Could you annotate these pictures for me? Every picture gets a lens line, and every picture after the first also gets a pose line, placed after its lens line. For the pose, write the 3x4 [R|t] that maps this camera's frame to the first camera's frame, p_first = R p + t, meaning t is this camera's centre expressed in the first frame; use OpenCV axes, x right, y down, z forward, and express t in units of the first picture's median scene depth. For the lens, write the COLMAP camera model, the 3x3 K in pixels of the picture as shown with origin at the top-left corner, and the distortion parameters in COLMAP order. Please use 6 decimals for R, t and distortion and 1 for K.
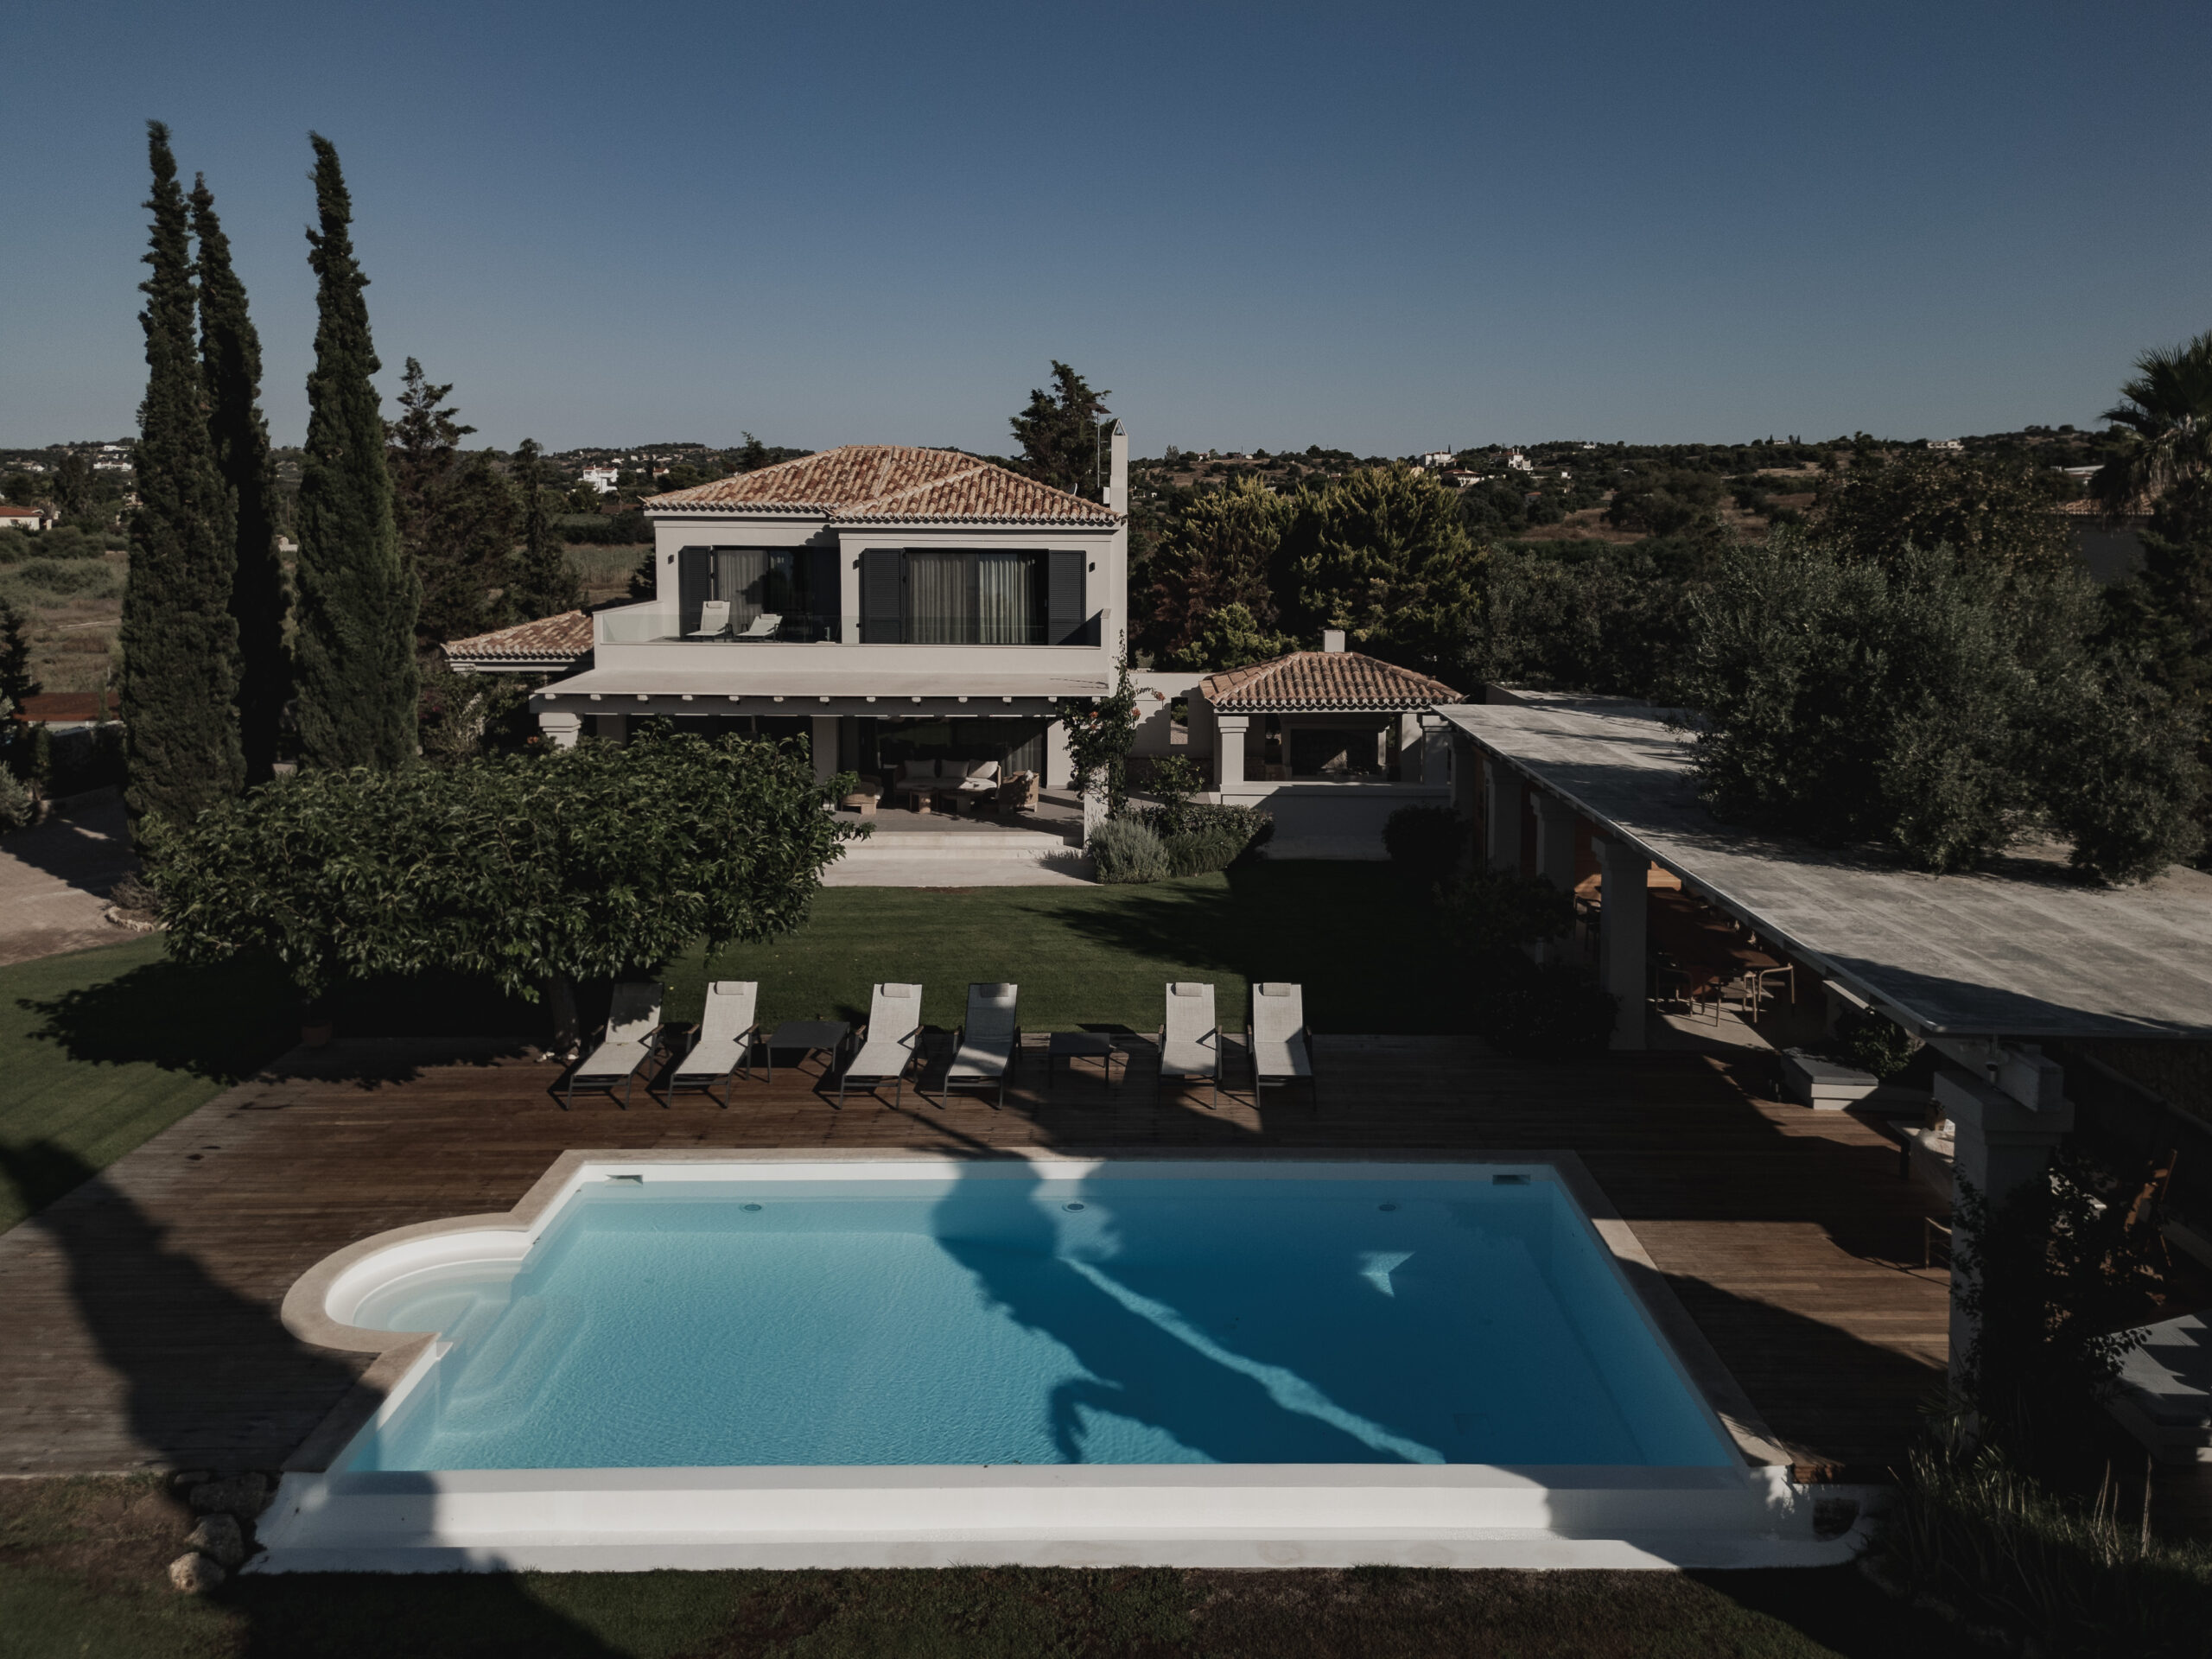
lens RADIAL K [[1619.1, 0, 1150.5], [0, 1619.1, 653.5], [0, 0, 1]] dist [0.078397, -0.070449]
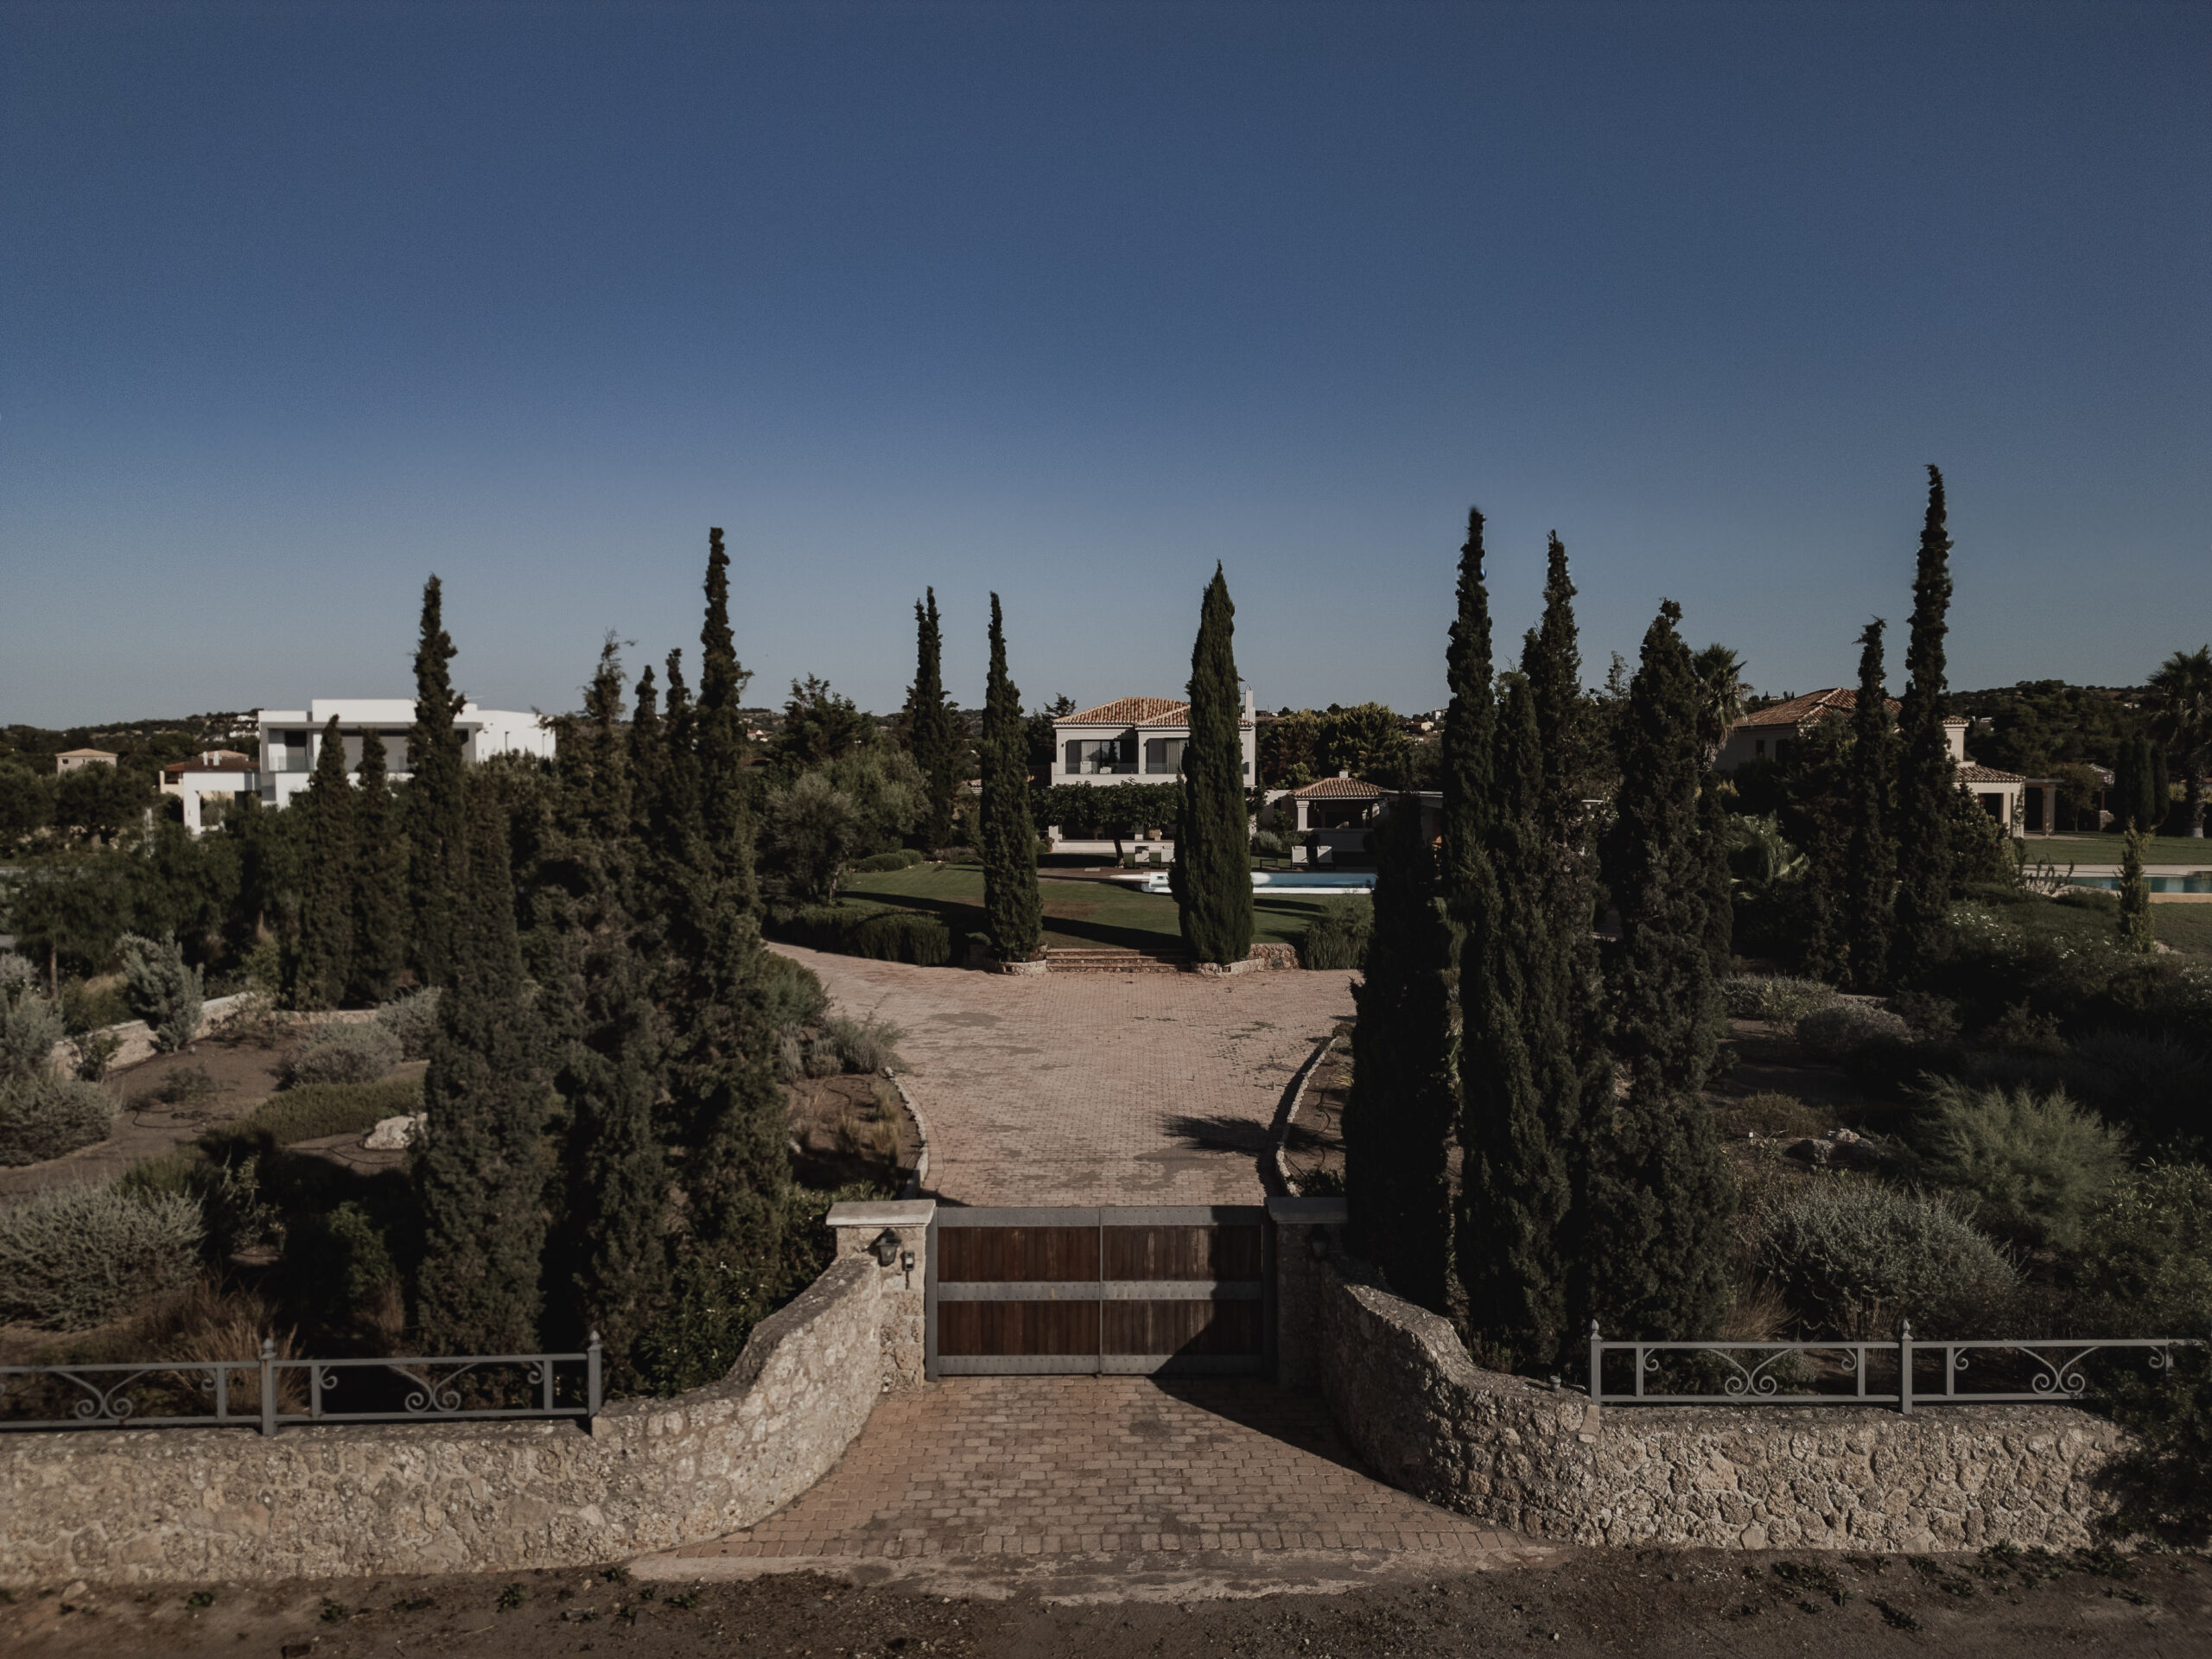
lens RADIAL K [[1544.8, 0, 1104.4], [0, 1544.8, 858.8], [0, 0, 1]] dist [0.114143, -0.143327]
pose [[0.998860, -0.003204, -0.047629, -0.131915], [0.001783, 0.999553, -0.029836, 0.185266], [0.047703, 0.029717, 0.998419, -1.312282]]
